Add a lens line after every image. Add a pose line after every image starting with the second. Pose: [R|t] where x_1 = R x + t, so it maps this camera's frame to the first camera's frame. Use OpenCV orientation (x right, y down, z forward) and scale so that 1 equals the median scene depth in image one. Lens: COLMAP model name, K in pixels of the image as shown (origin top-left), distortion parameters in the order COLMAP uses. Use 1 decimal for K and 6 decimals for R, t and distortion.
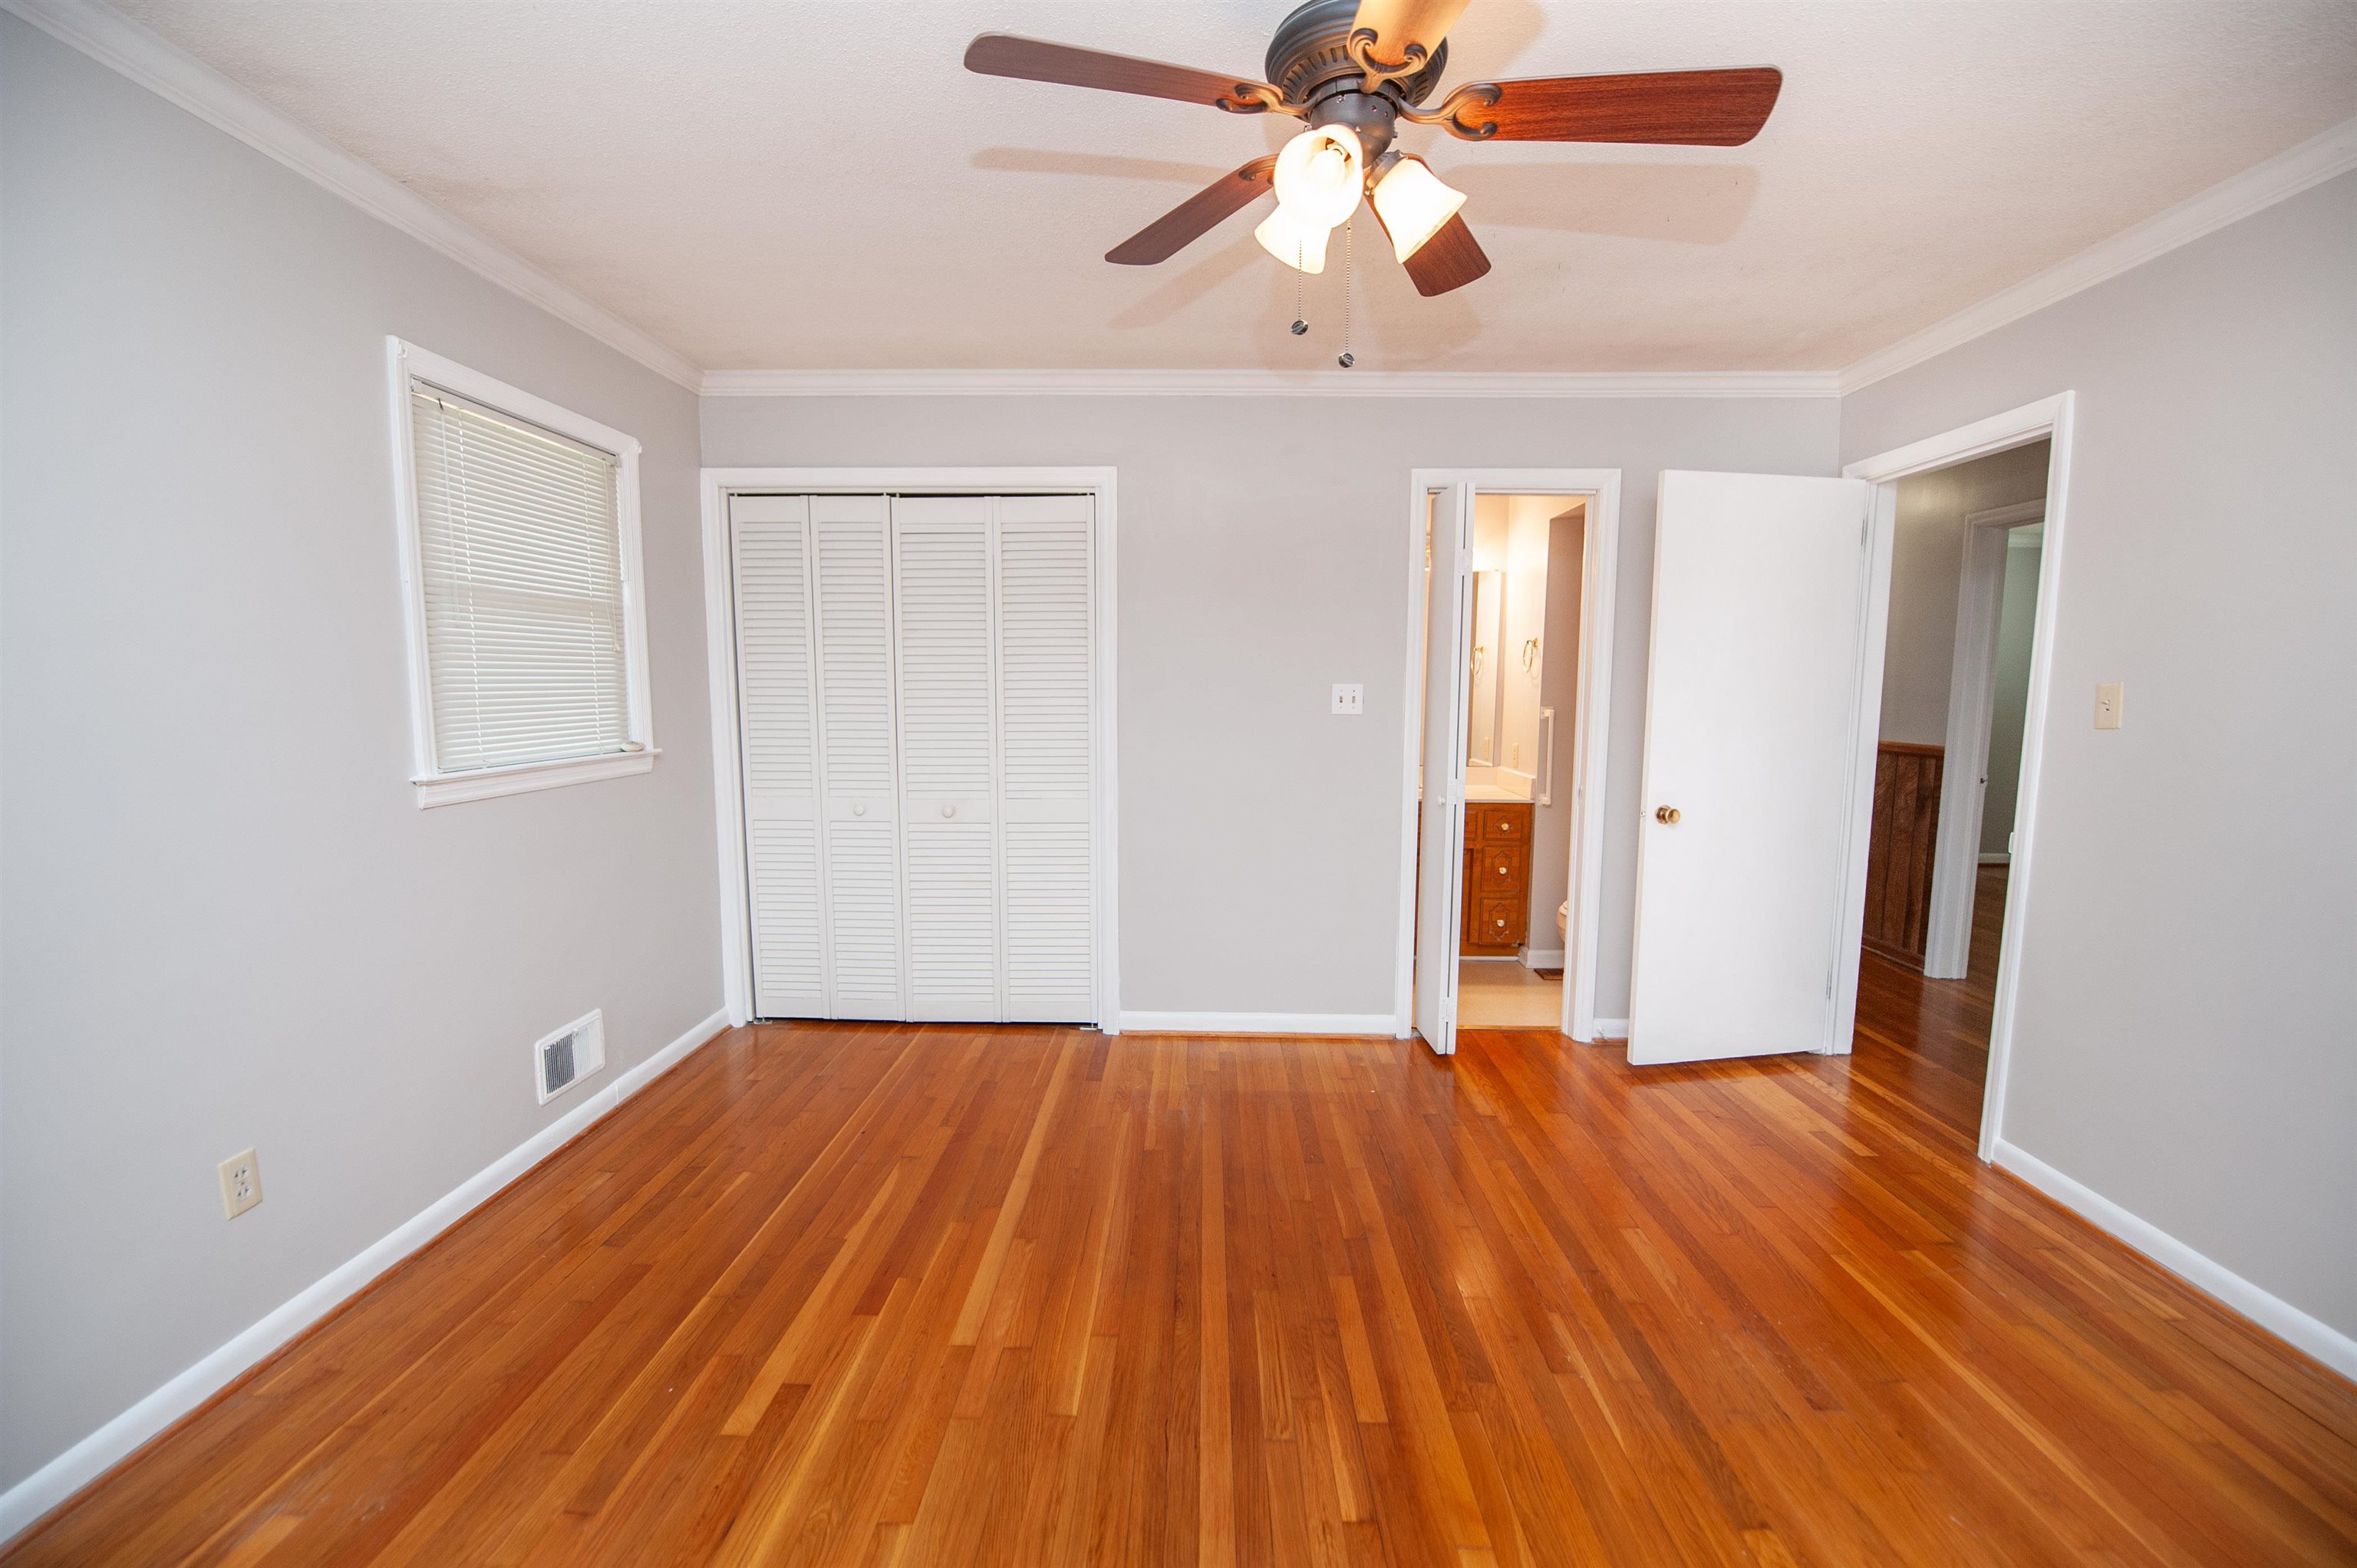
lens RADIAL K [[941.6, 0, 1188.4], [0, 941.6, 793.6], [0, 0, 1]] dist [-0.017612, -0.001688]
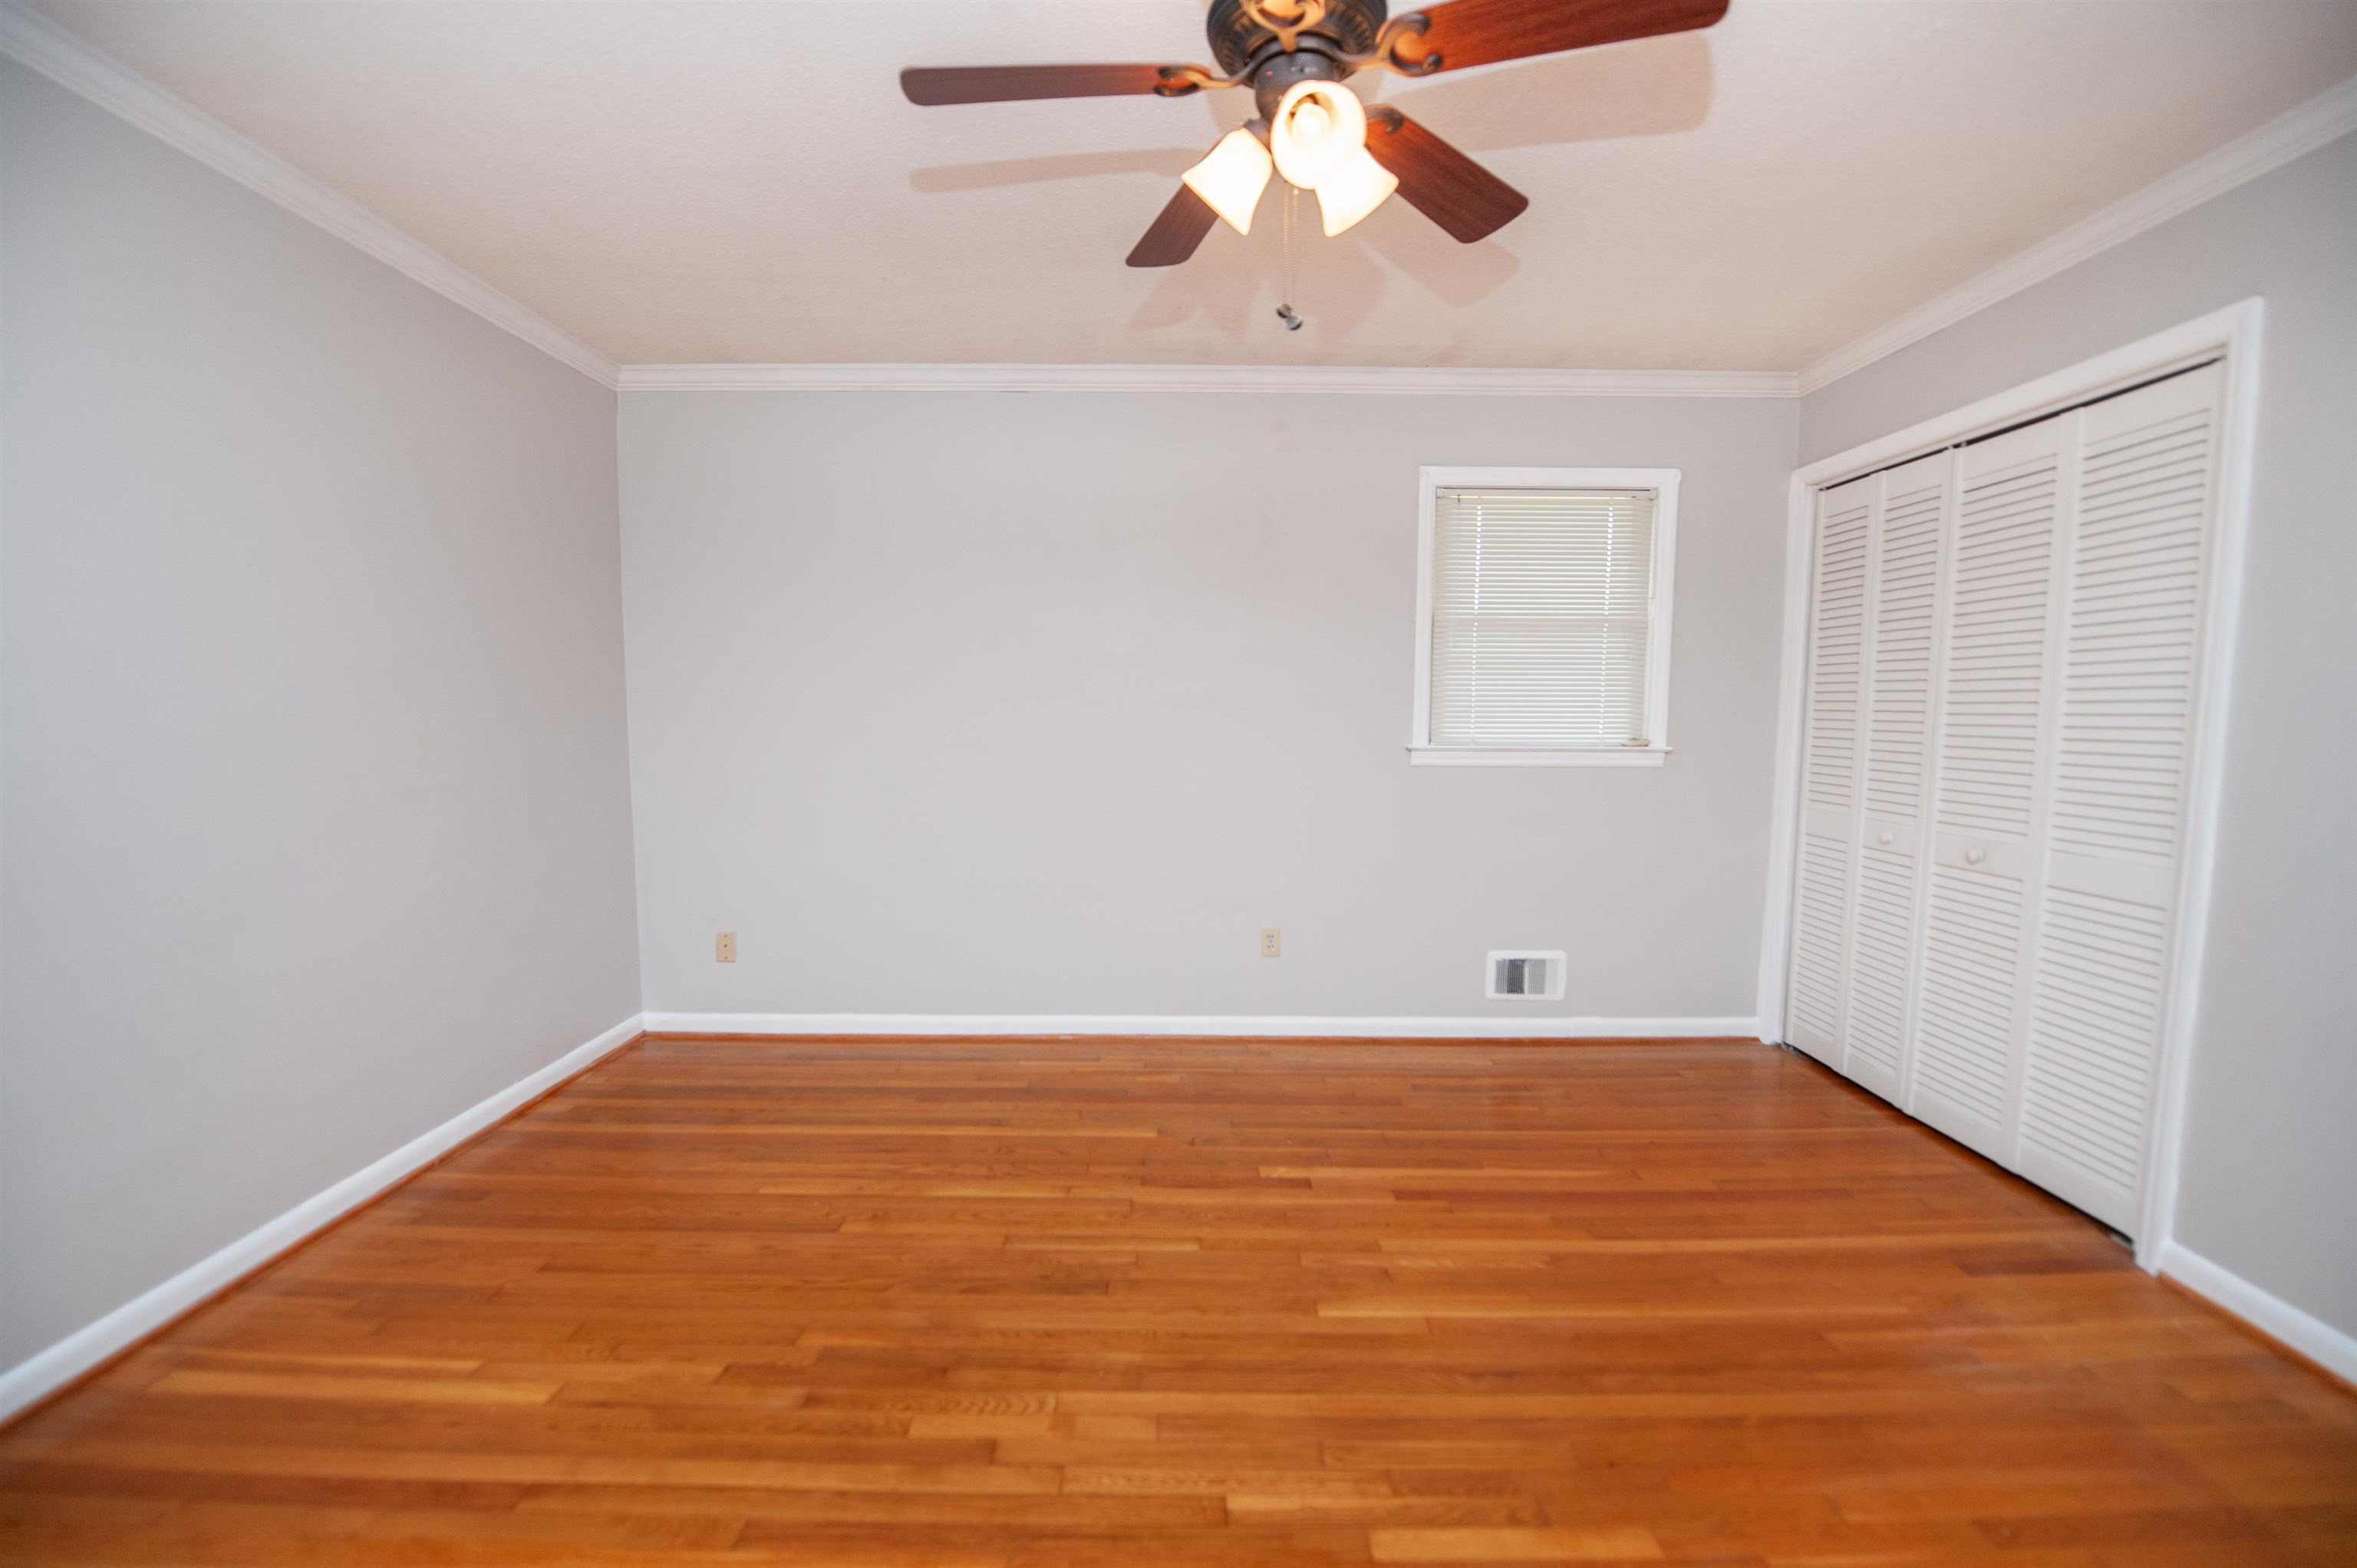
lens RADIAL K [[941.6, 0, 1186.6], [0, 941.6, 795.9], [0, 0, 1]] dist [-0.017612, -0.001688]
pose [[0.031292, 0.091795, -0.995286, 0.709614], [-0.120848, 0.988816, 0.087399, -0.025262], [0.992178, 0.117543, 0.042035, 0.542374]]
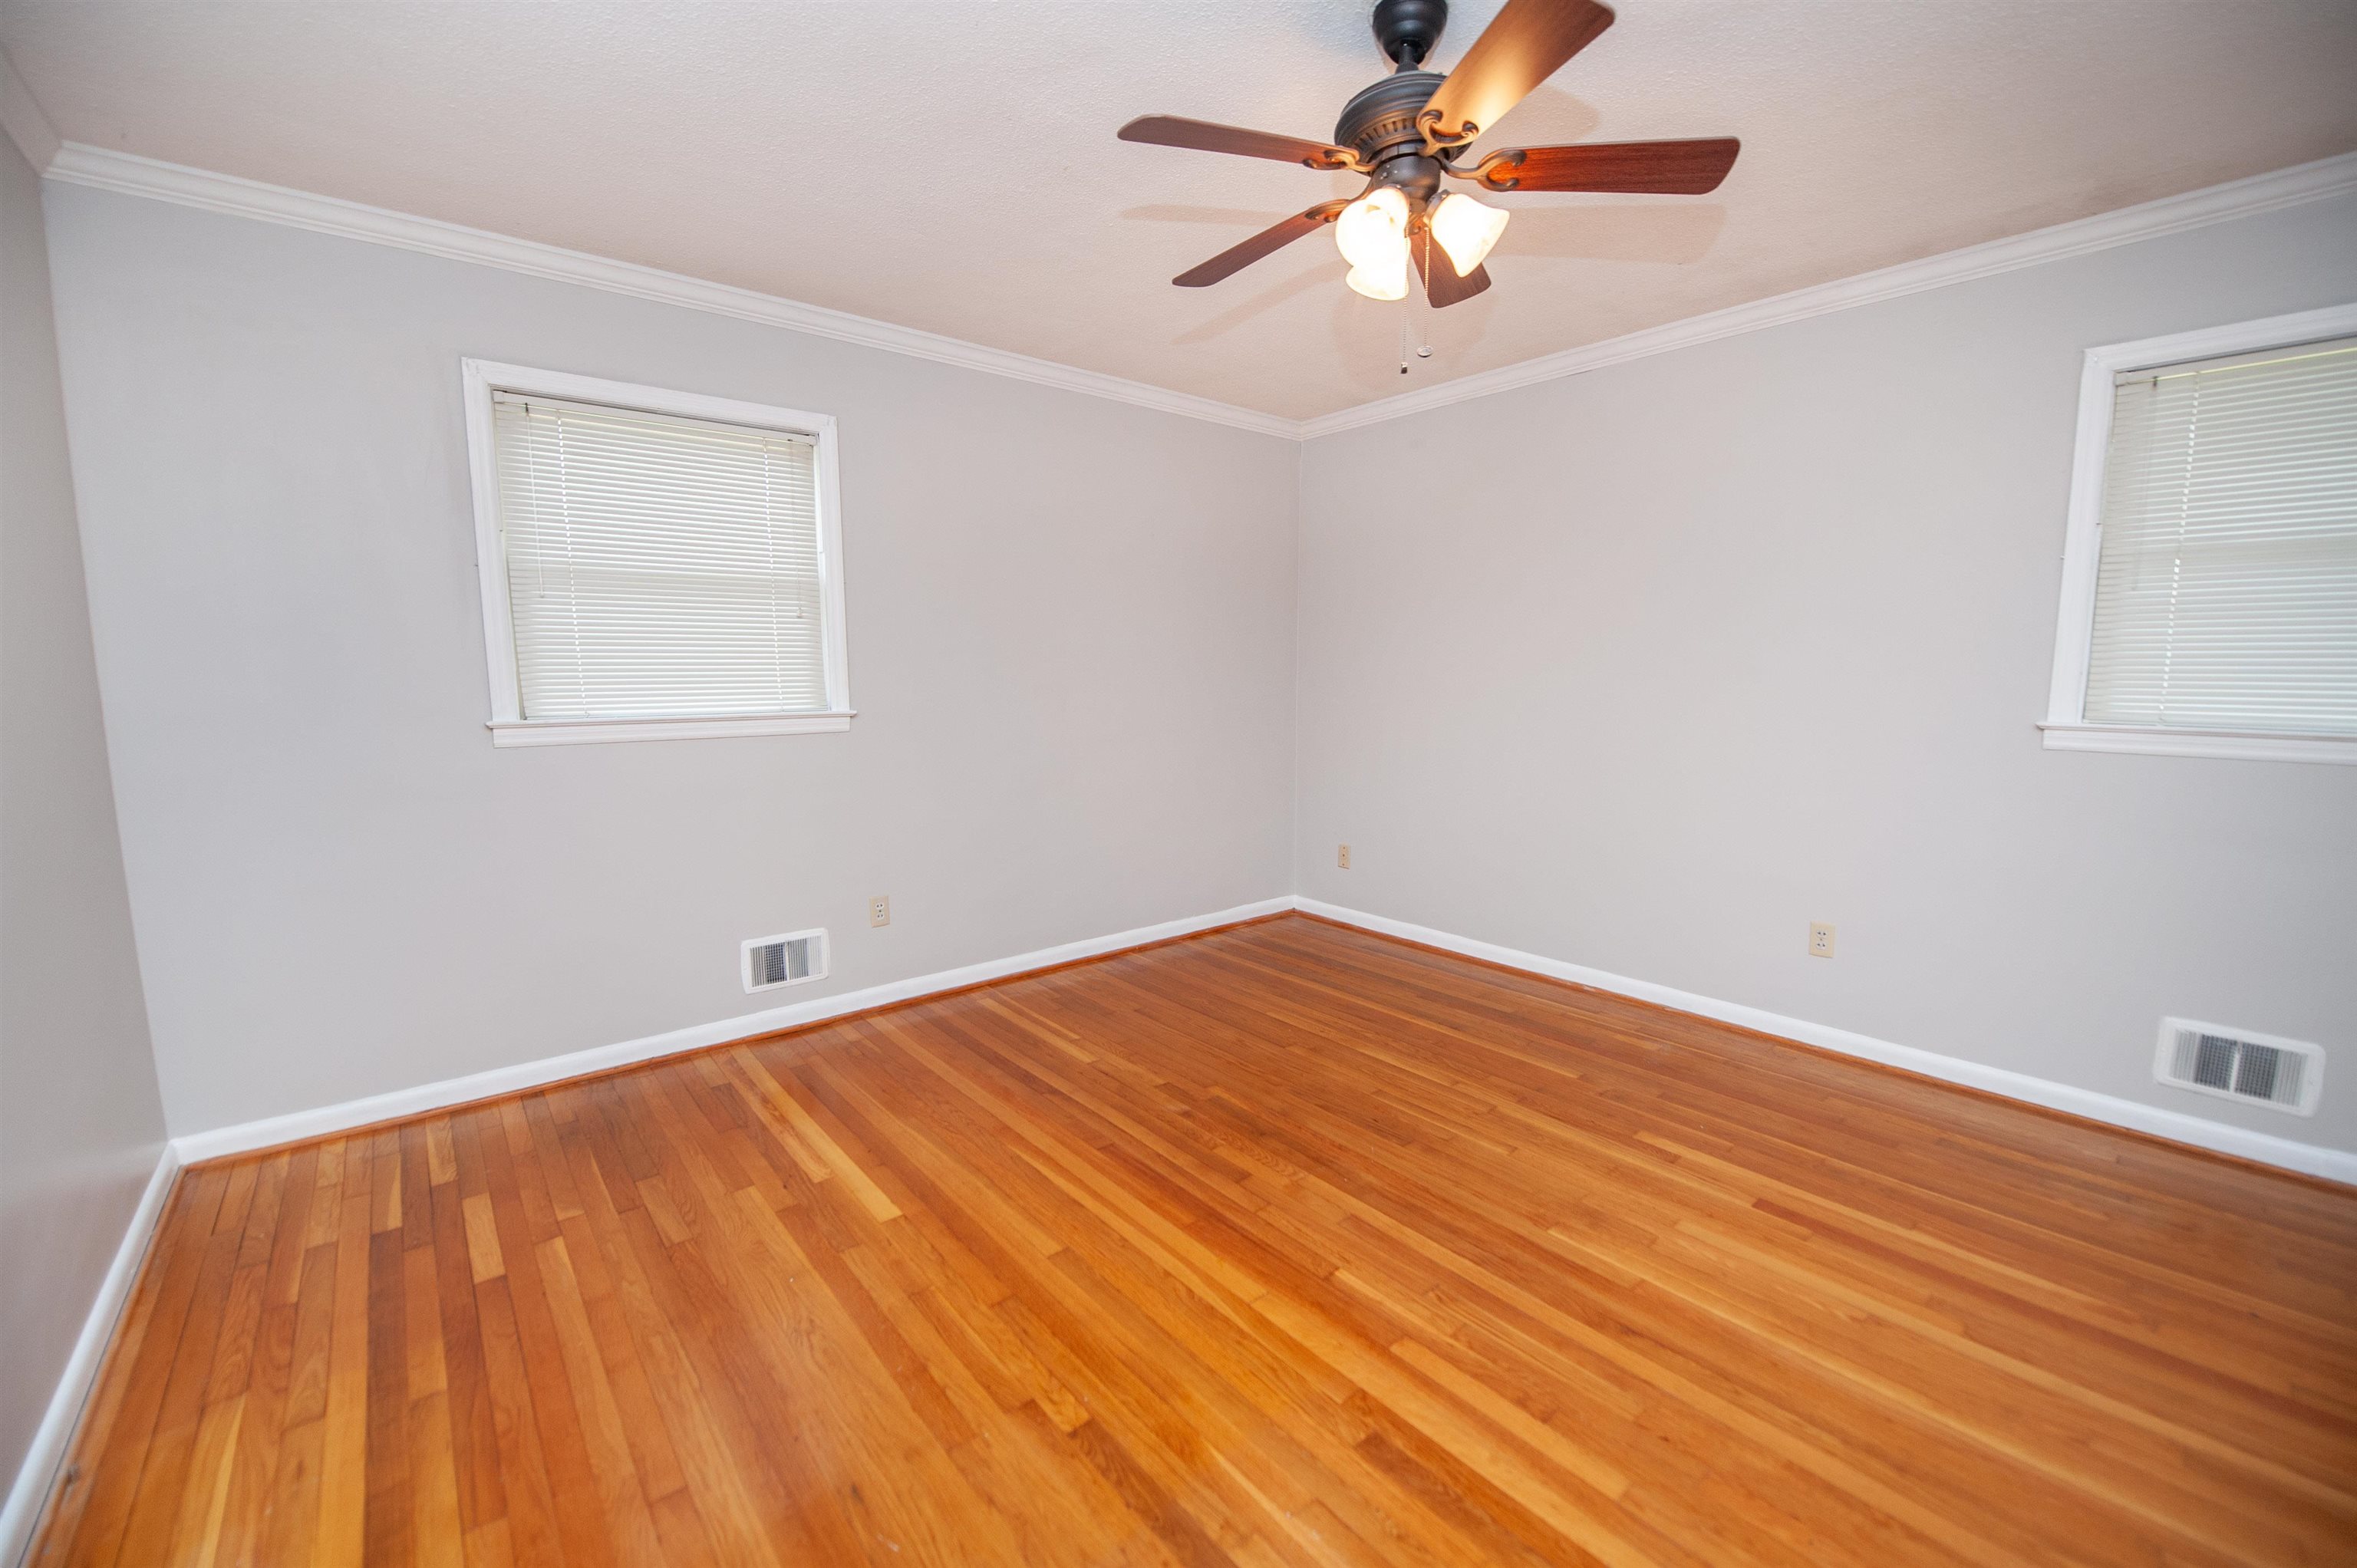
lens RADIAL K [[941.6, 0, 1196.5], [0, 941.6, 795.1], [0, 0, 1]] dist [-0.017612, -0.001688]
pose [[-0.740657, 0.087190, -0.666202, 0.747843], [-0.078919, 0.973391, 0.215133, -0.092191], [0.667232, 0.211915, -0.714068, 1.092010]]
